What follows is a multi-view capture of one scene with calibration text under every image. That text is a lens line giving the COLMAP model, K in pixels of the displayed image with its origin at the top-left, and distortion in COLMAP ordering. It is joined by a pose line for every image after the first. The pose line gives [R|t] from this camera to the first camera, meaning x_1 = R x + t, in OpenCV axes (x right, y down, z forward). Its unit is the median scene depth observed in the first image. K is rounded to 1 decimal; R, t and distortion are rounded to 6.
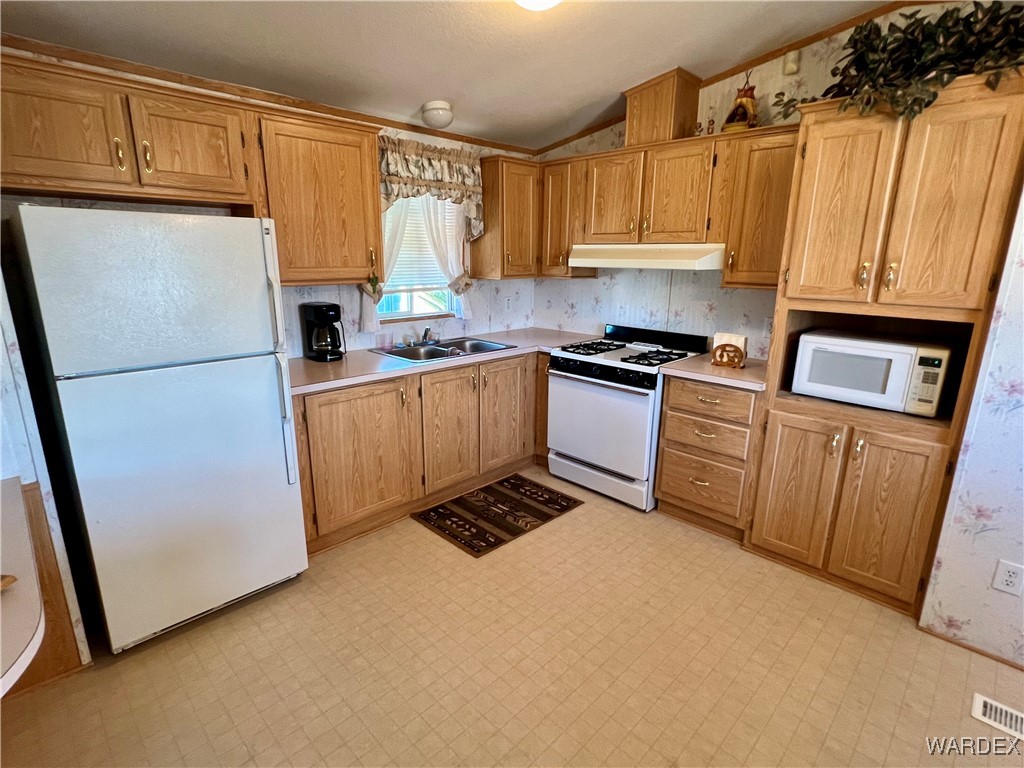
lens RADIAL K [[514.1, 0, 507.9], [0, 514.1, 385.6], [0, 0, 1]] dist [-0.005941, 0.002253]
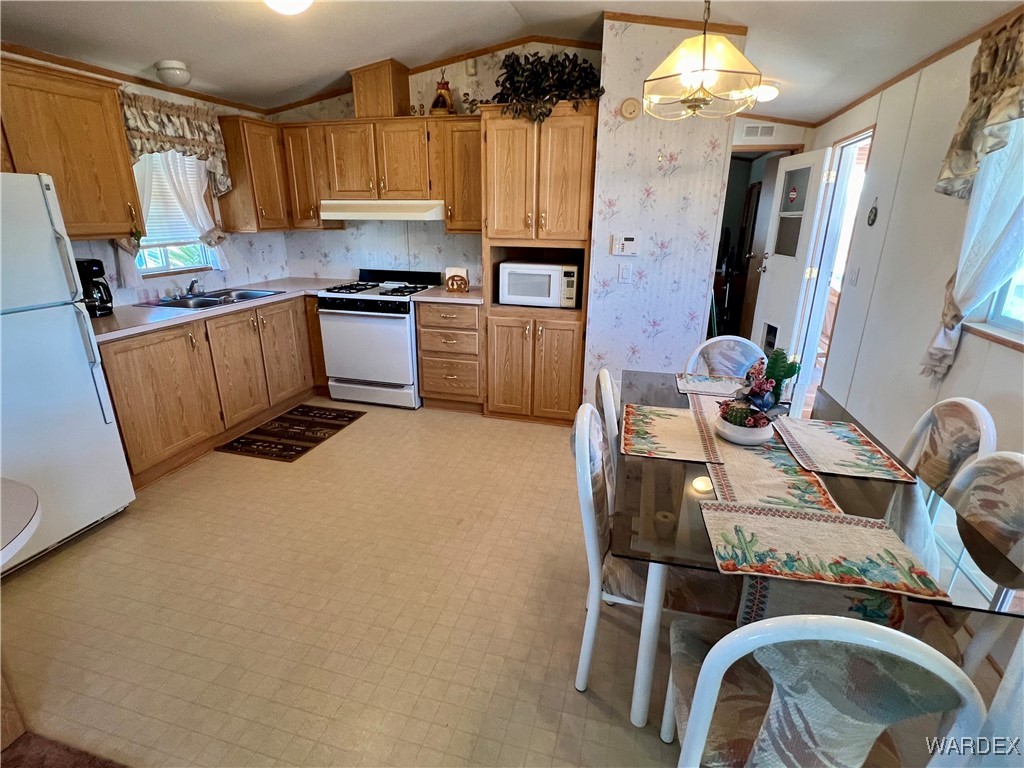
lens RADIAL K [[514.1, 0, 507.2], [0, 514.1, 386.6], [0, 0, 1]] dist [-0.005941, 0.002253]
pose [[0.871816, -0.161736, 0.462362, -0.139531], [0.122774, 0.985936, 0.113385, 0.076373], [-0.474198, -0.042084, 0.879412, -0.296552]]
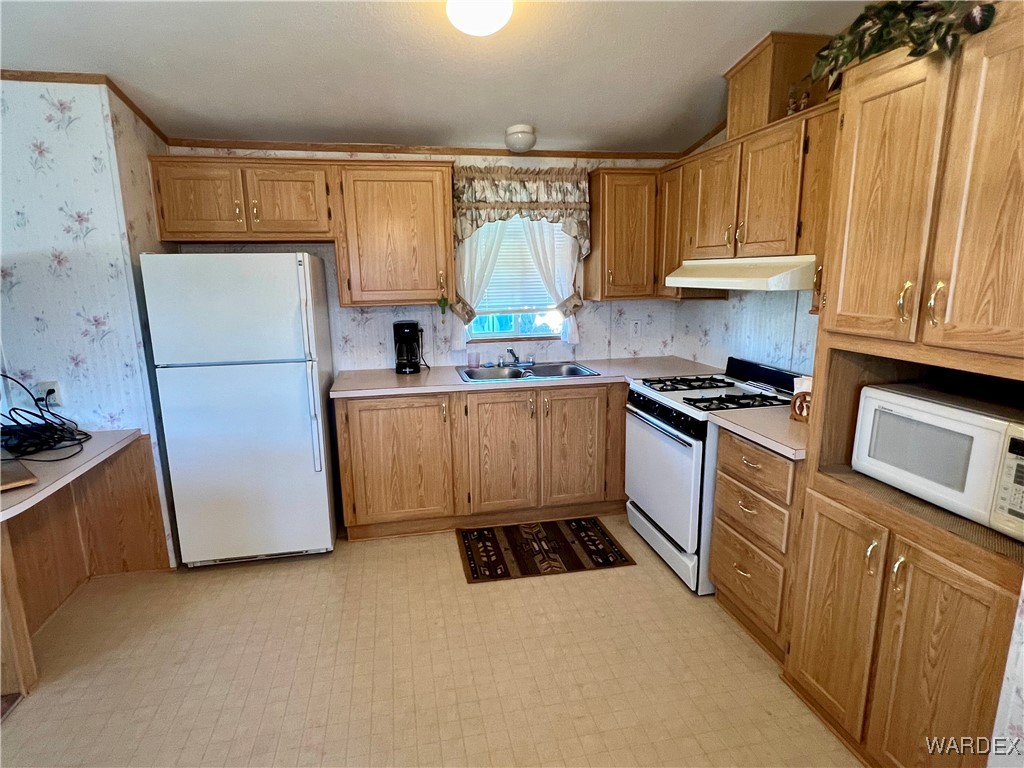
lens RADIAL K [[559.2, 0, 506.2], [0, 559.2, 388.4], [0, 0, 1]] dist [-0.004264, 0.002306]
pose [[0.833387, 0.091341, -0.545090, 0.513241], [-0.113965, 0.993454, -0.007767, -0.032195], [0.540813, 0.068594, 0.838342, 0.110207]]
